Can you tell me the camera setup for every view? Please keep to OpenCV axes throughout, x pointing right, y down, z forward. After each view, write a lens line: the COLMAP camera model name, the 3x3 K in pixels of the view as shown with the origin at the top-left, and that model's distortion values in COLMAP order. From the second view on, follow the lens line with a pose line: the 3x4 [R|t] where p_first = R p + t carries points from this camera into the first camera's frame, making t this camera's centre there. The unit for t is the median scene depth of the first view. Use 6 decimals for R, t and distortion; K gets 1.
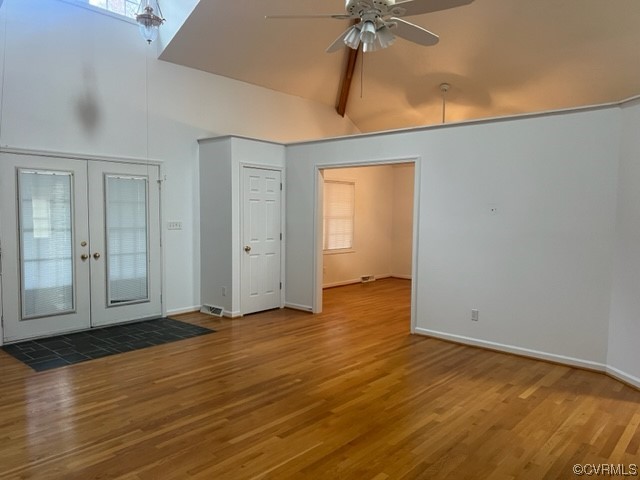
lens RADIAL K [[478.6, 0, 316.1], [0, 478.6, 239.5], [0, 0, 1]] dist [0.040803, -0.004986]
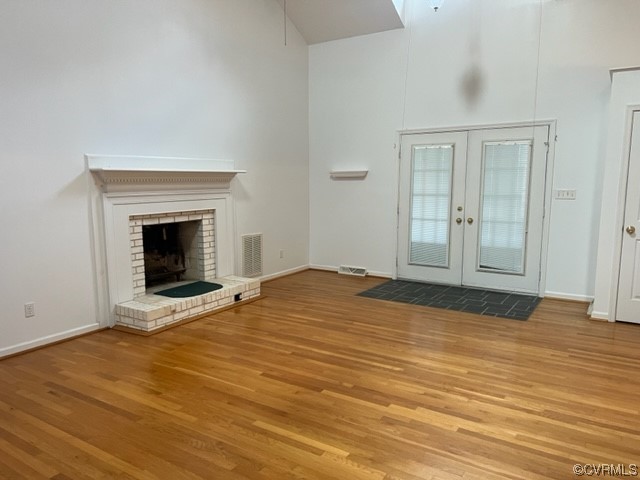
lens RADIAL K [[478.6, 0, 315.0], [0, 478.6, 242.5], [0, 0, 1]] dist [0.040803, -0.004986]
pose [[0.152828, 0.120272, -0.980907, 0.558615], [-0.052946, 0.992138, 0.113400, -0.021520], [0.986833, 0.034604, 0.157995, 0.503316]]
